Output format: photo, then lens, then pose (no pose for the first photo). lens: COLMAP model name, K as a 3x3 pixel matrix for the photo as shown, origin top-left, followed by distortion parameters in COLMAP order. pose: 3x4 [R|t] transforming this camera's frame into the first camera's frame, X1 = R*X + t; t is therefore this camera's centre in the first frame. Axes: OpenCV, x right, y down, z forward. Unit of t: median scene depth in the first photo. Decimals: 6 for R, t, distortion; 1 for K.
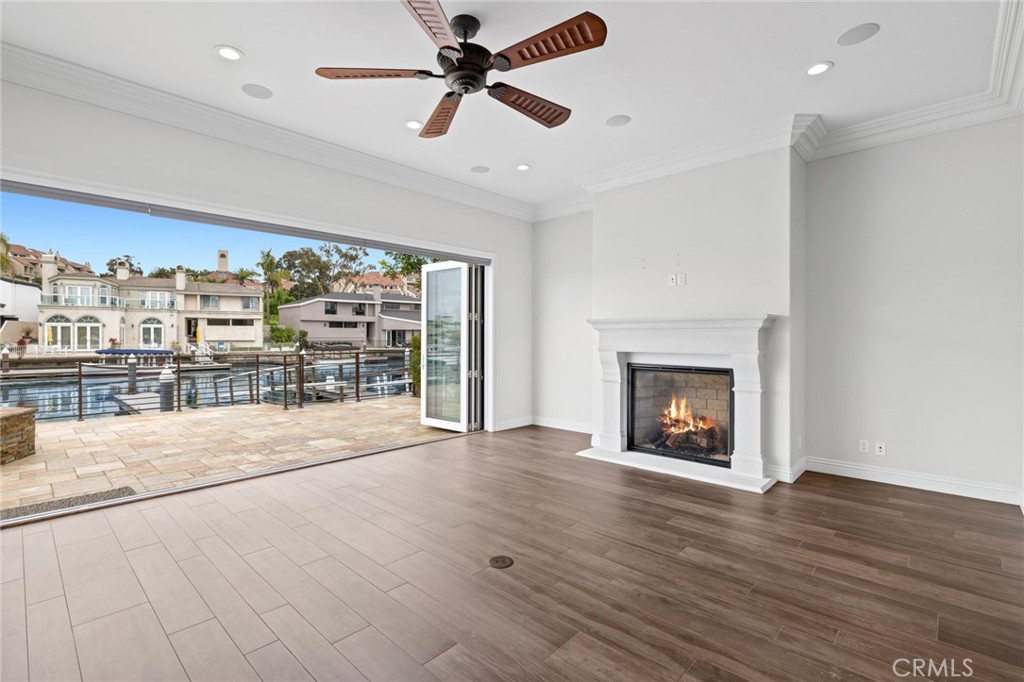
lens RADIAL K [[470.2, 0, 512.0], [0, 470.2, 341.0], [0, 0, 1]] dist [-0.001458, 0.000050]
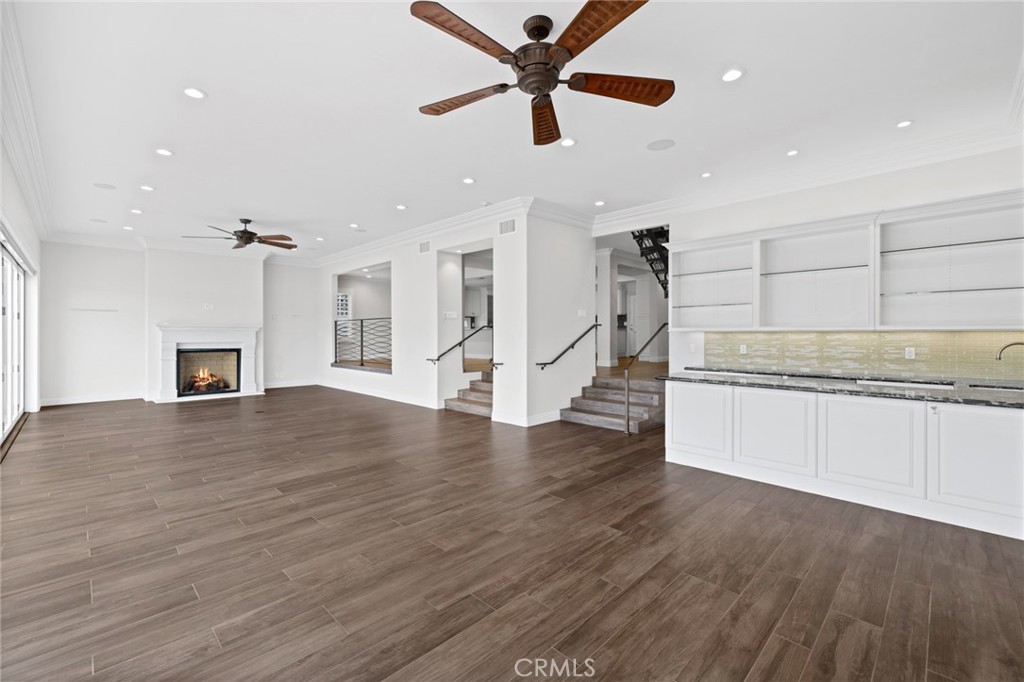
lens RADIAL K [[433.5, 0, 490.8], [0, 433.5, 336.1], [0, 0, 1]] dist [0.000755, 0.000039]
pose [[0.054278, -0.003268, 0.998521, -0.164829], [0.007597, 0.999967, 0.002860, 0.000264], [-0.998497, 0.007430, 0.054301, -0.034560]]
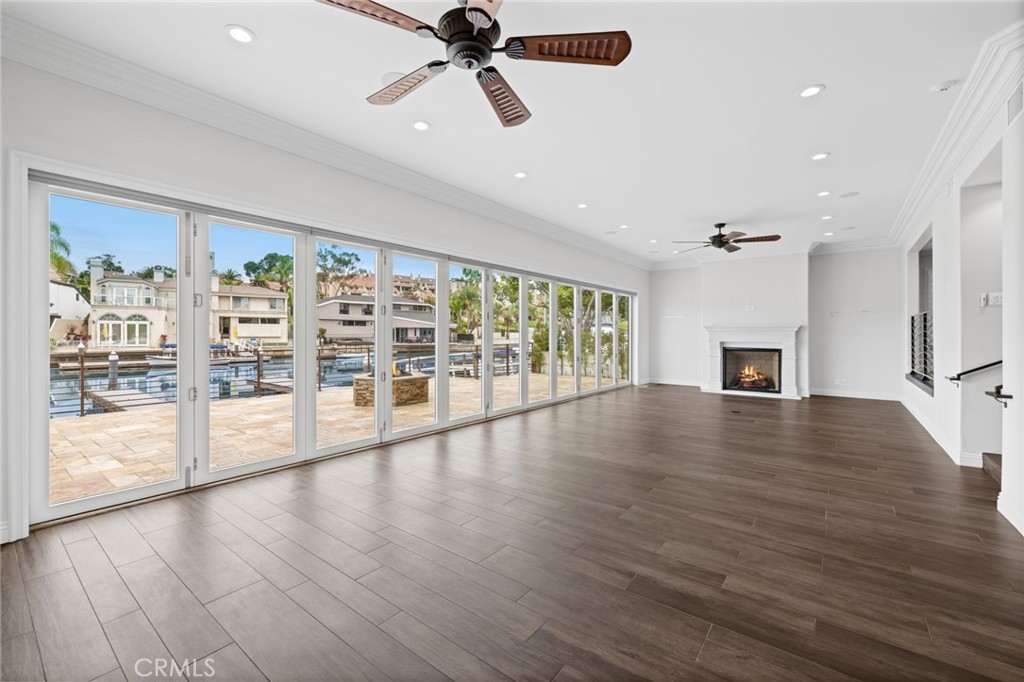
lens RADIAL K [[424.3, 0, 512.0], [0, 424.3, 341.0], [0, 0, 1]] dist [0.002049, 0.000069]
pose [[0.995455, 0.000150, 0.095236, -0.103582], [-0.000896, 0.999969, 0.007785, 0.000701], [-0.095232, -0.007835, 0.995424, -0.091539]]
